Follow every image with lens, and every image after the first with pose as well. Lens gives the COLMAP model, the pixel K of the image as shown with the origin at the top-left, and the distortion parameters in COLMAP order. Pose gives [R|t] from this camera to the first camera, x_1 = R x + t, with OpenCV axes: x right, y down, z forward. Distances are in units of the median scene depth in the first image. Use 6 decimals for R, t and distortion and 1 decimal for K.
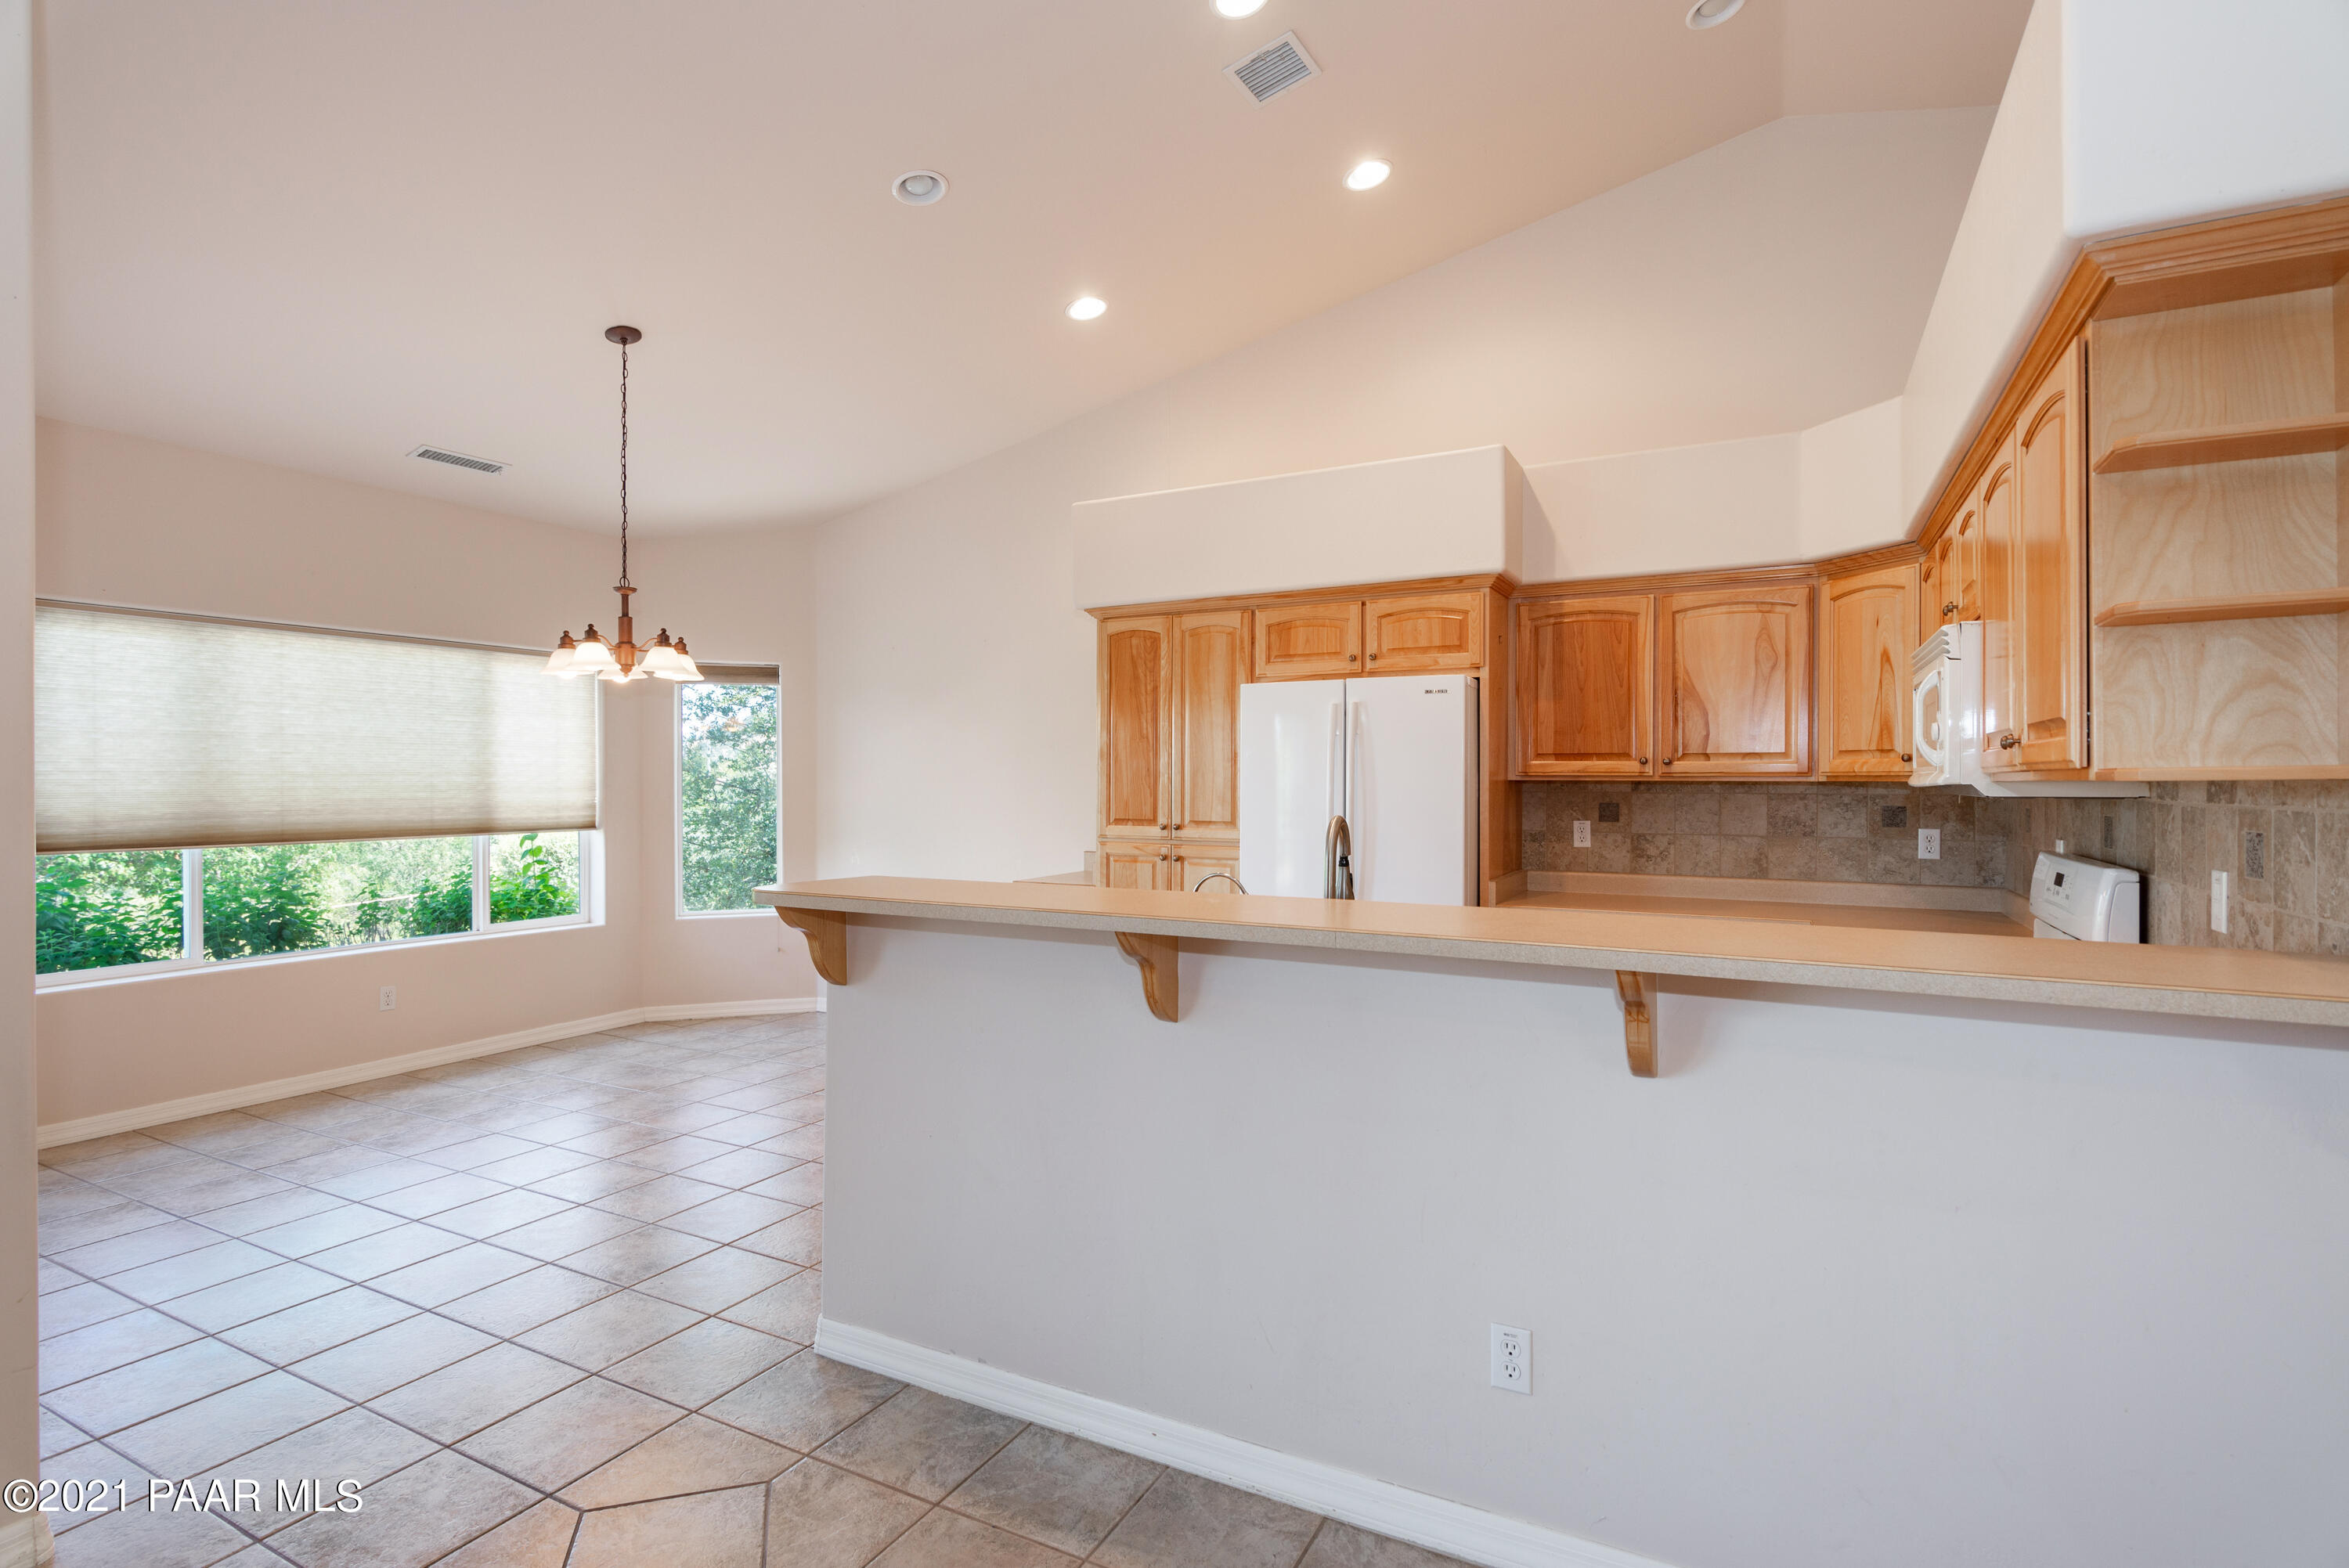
lens RADIAL K [[1145.6, 0, 1170.4], [0, 1145.6, 784.4], [0, 0, 1]] dist [-0.007957, 0.001498]
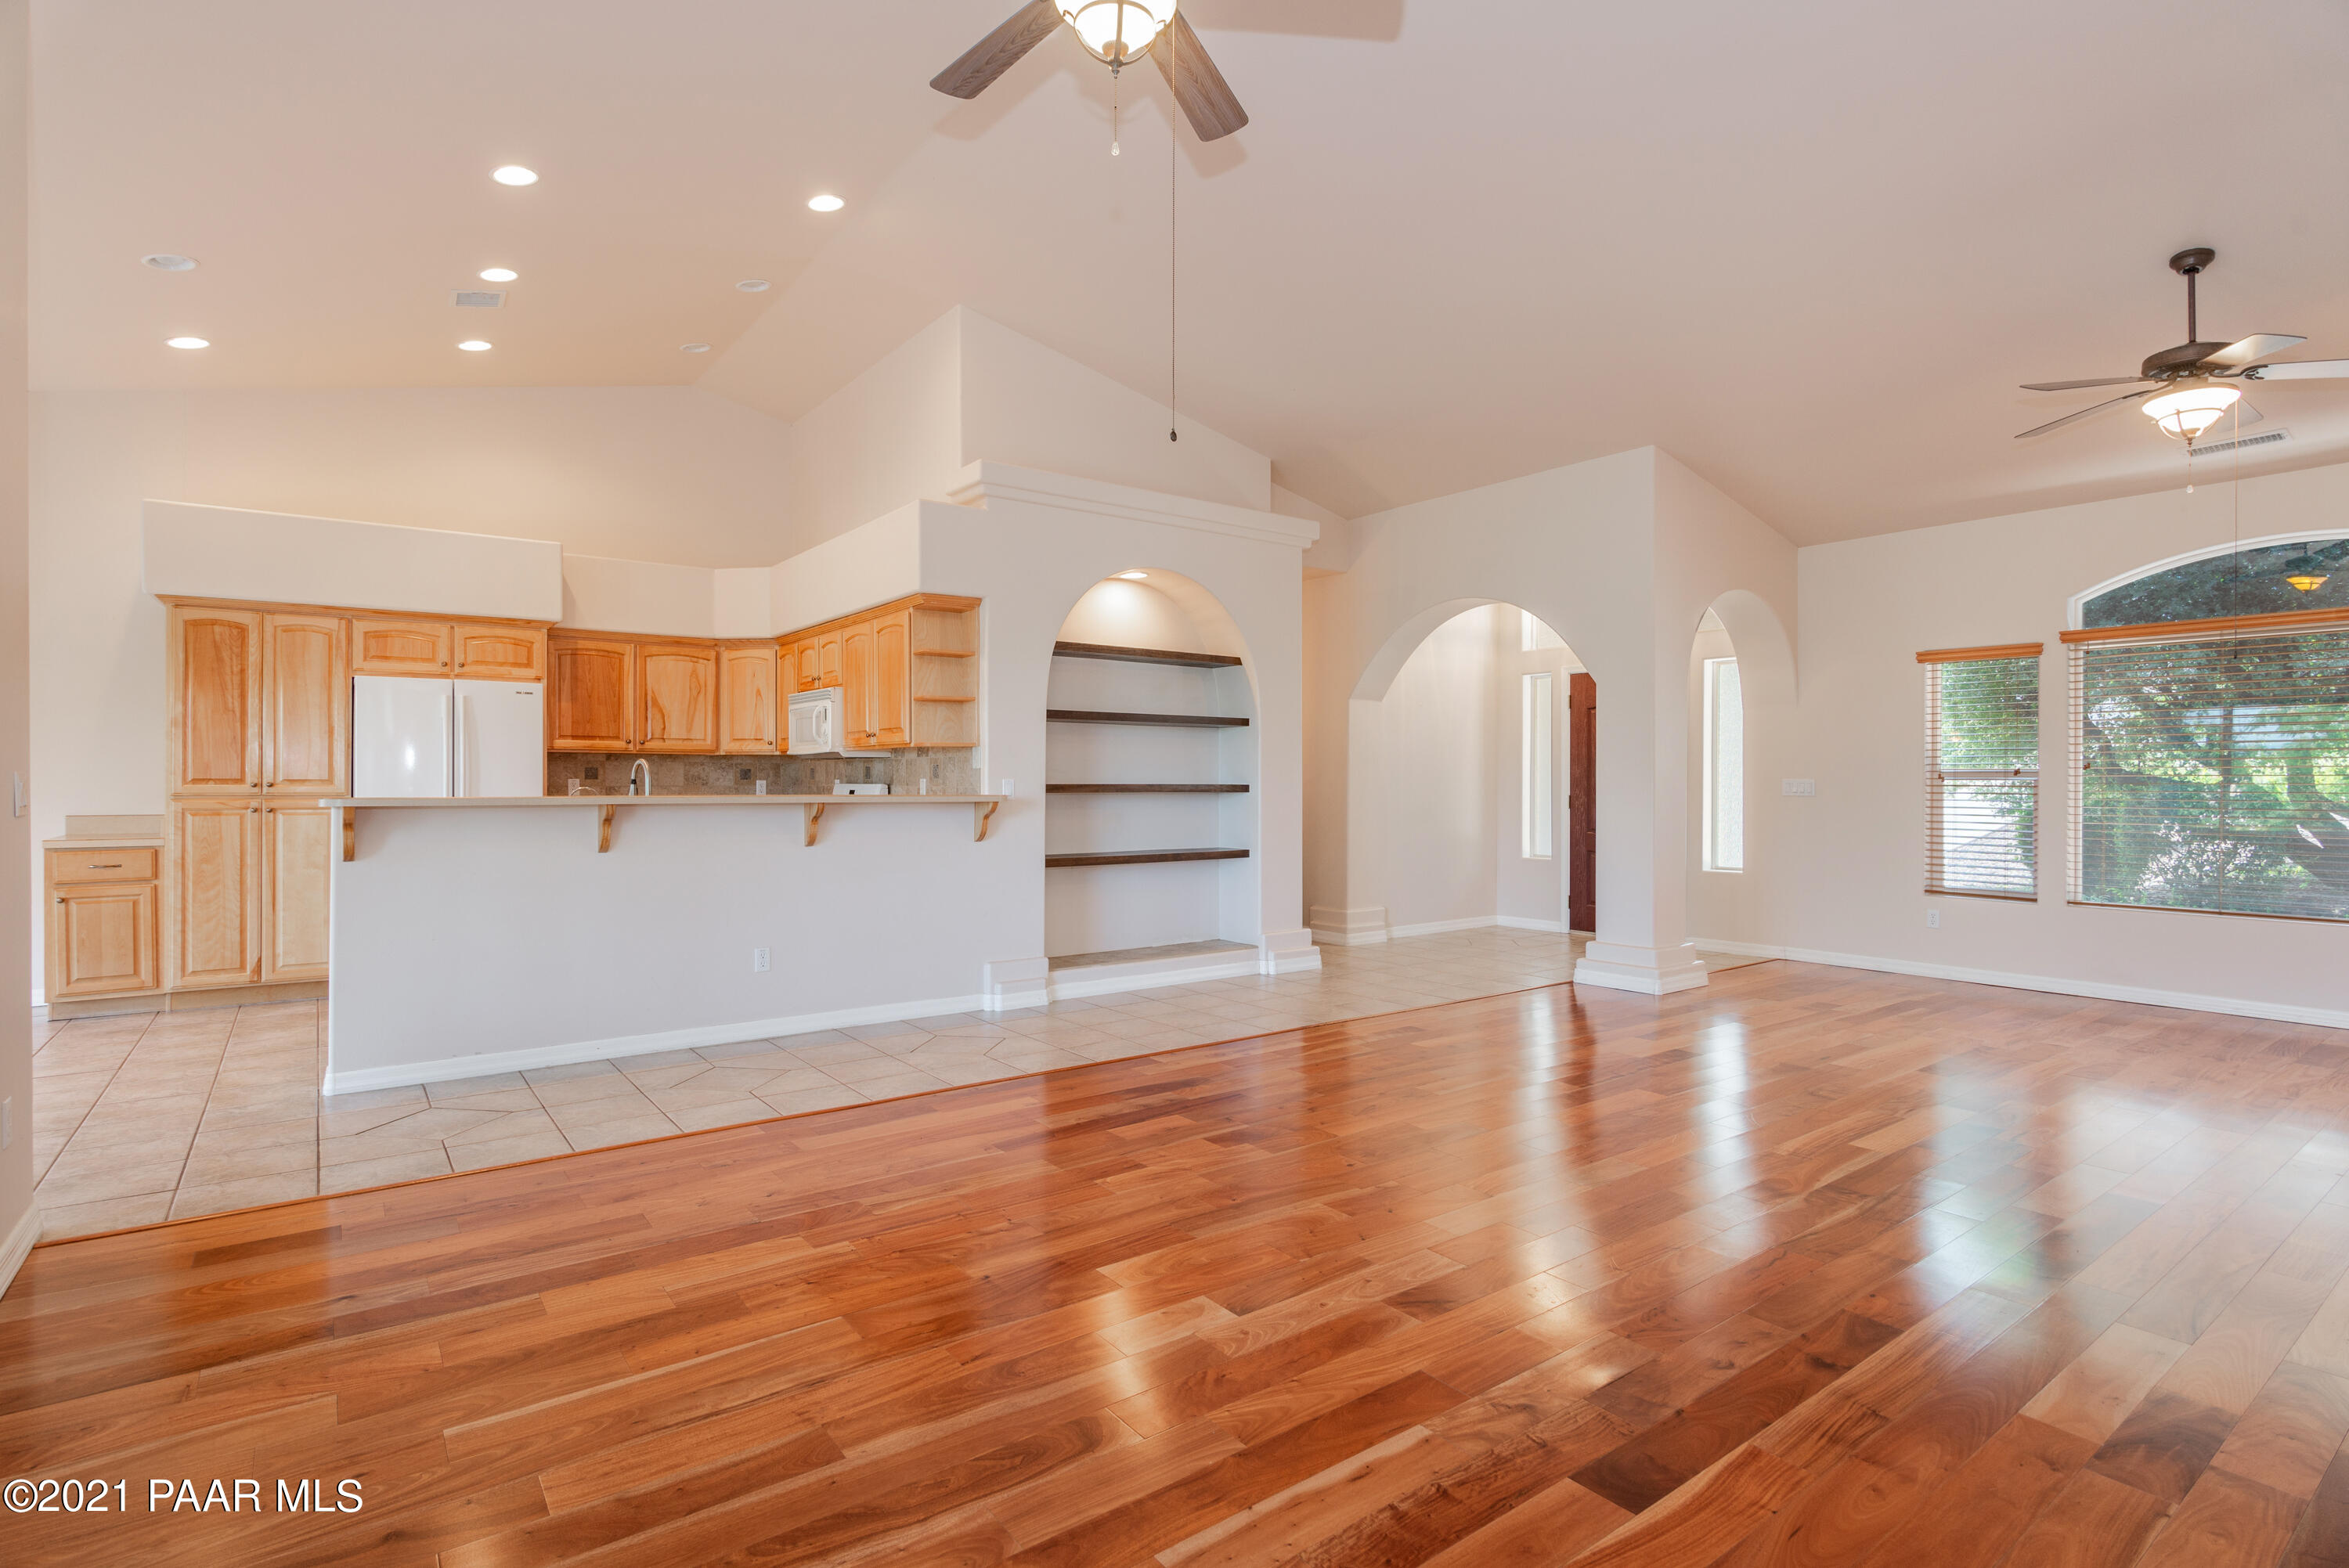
lens RADIAL K [[1145.6, 0, 1174.4], [0, 1145.6, 783.2], [0, 0, 1]] dist [-0.007957, 0.001498]
pose [[0.428013, -0.002344, 0.903769, -0.738132], [0.002905, 0.999995, 0.001218, 0.039847], [-0.903768, 0.002104, 0.428018, -0.440192]]
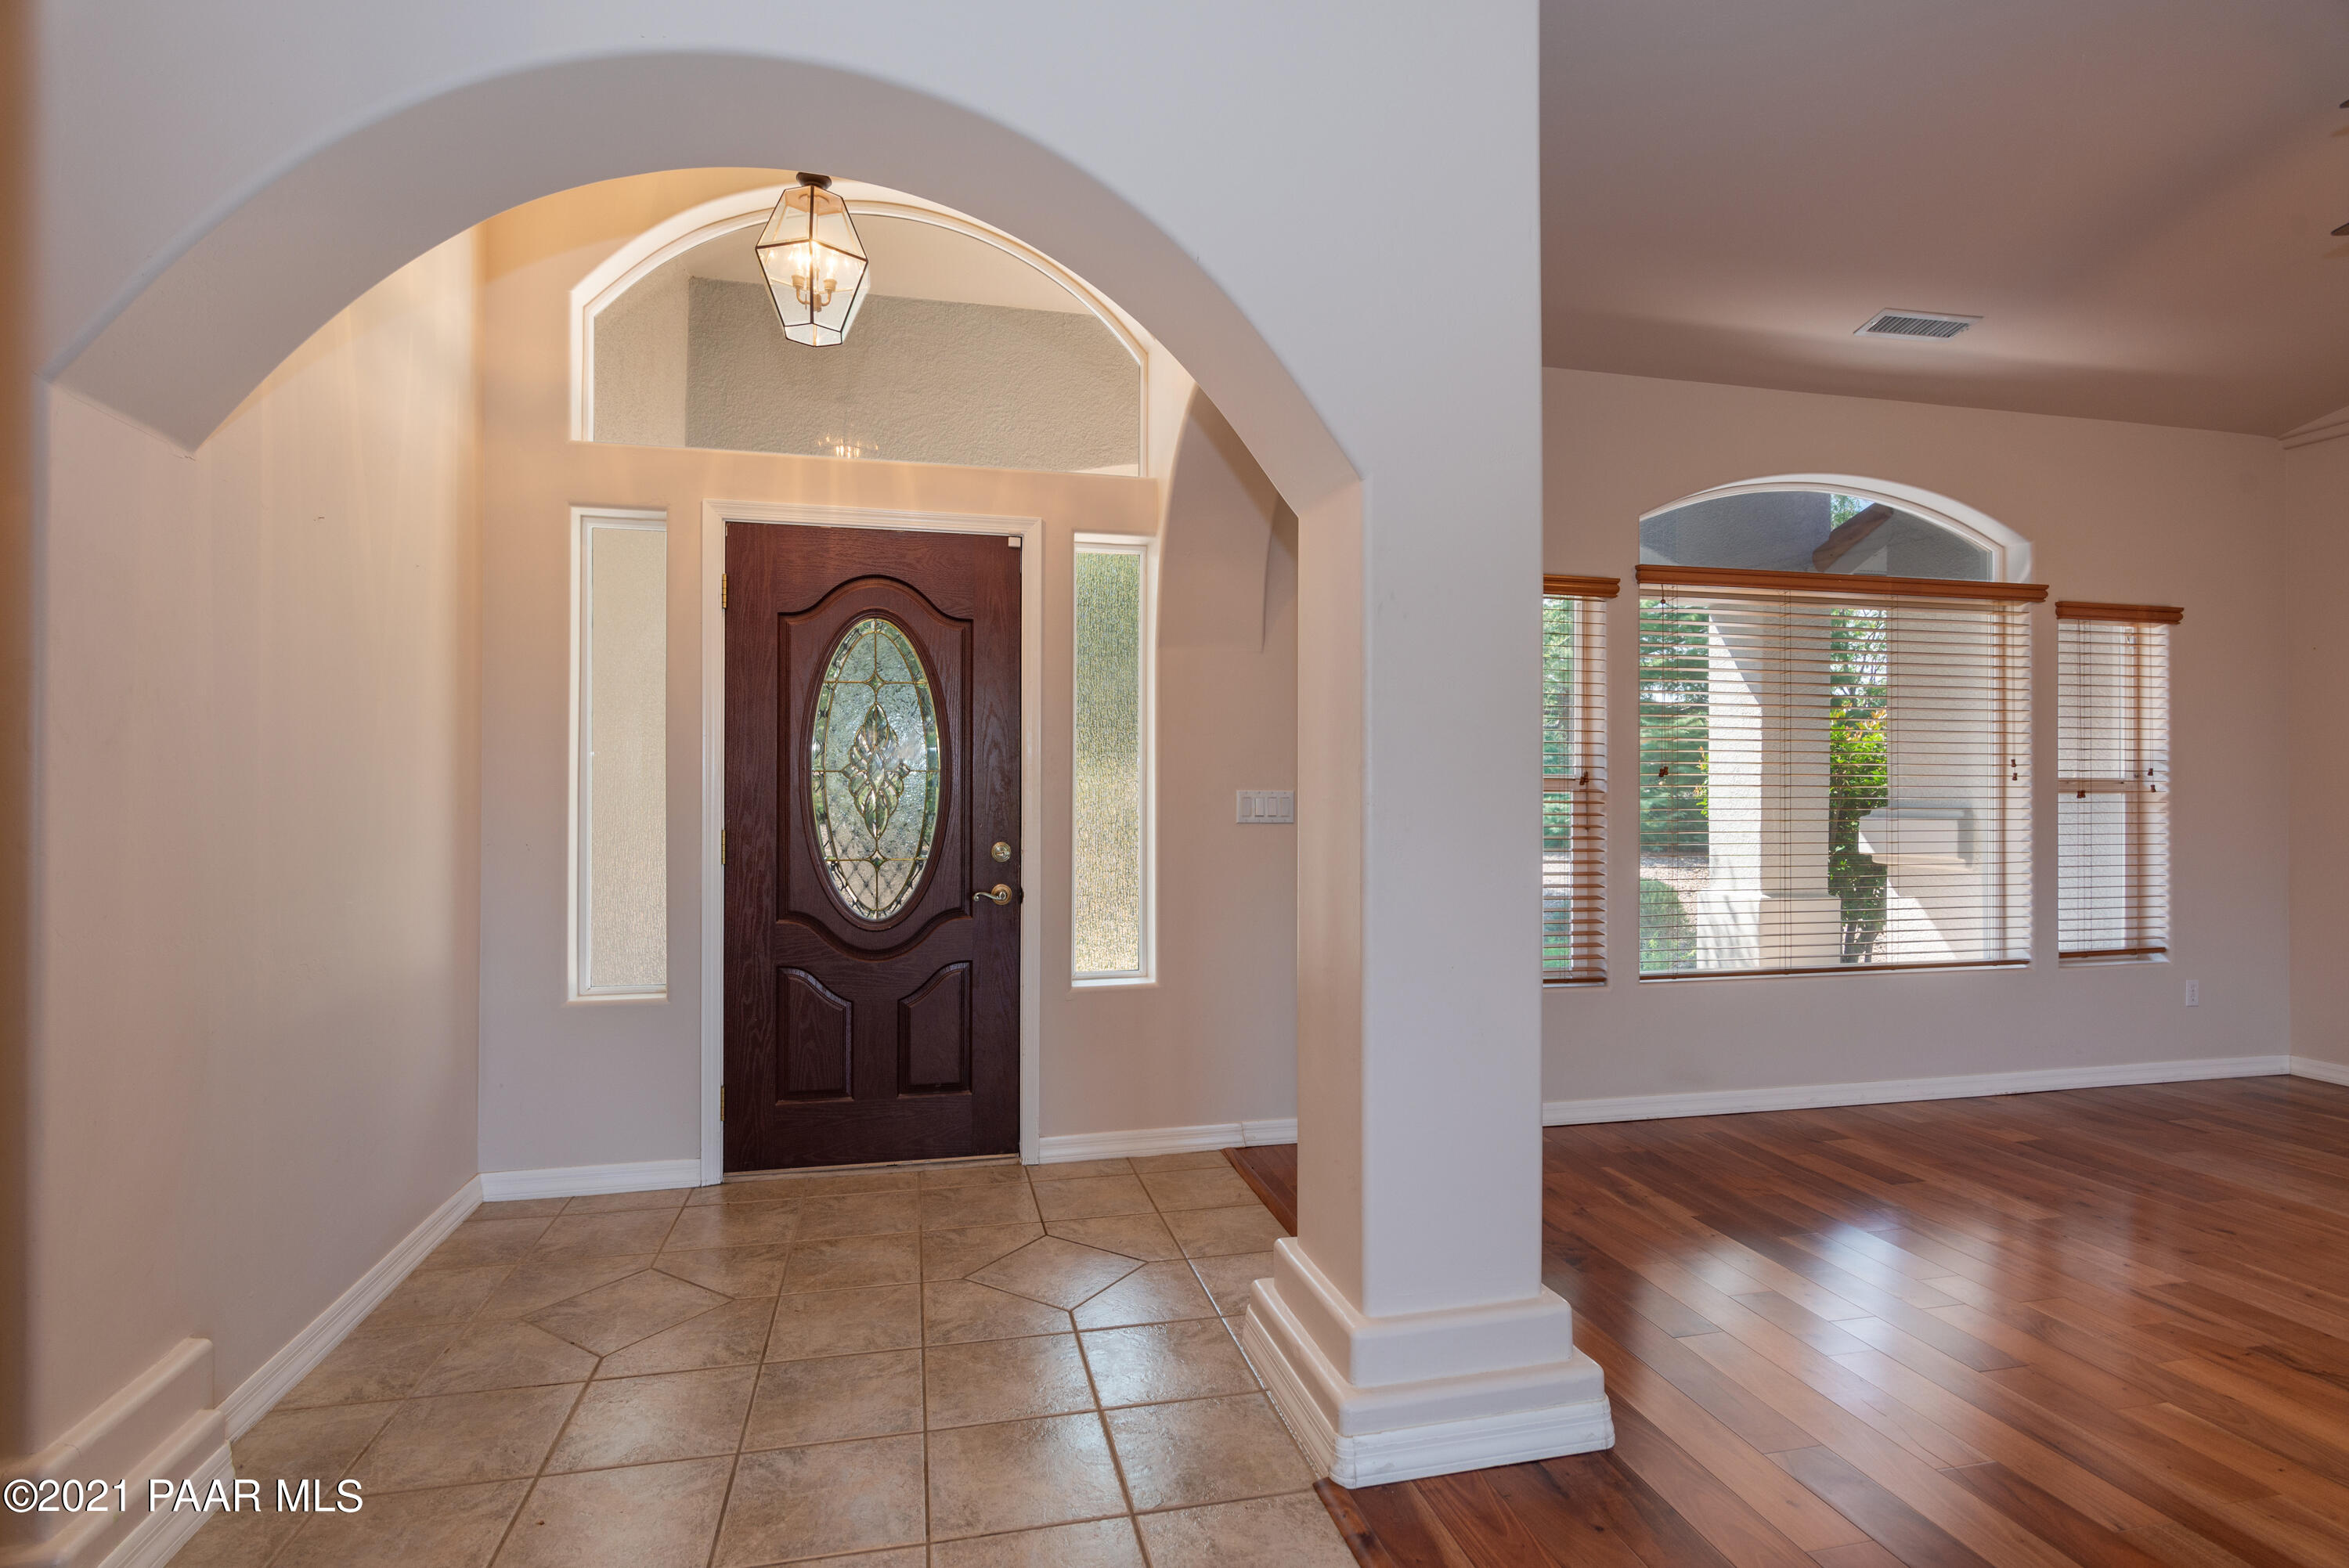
lens RADIAL K [[1145.6, 0, 1154.3], [0, 1145.6, 786.8], [0, 0, 1]] dist [-0.007957, 0.001498]
pose [[-0.641415, 0.005195, 0.767177, 0.541693], [0.001565, 0.999984, -0.005462, 0.039948], [-0.767193, -0.002303, -0.641413, 0.055742]]
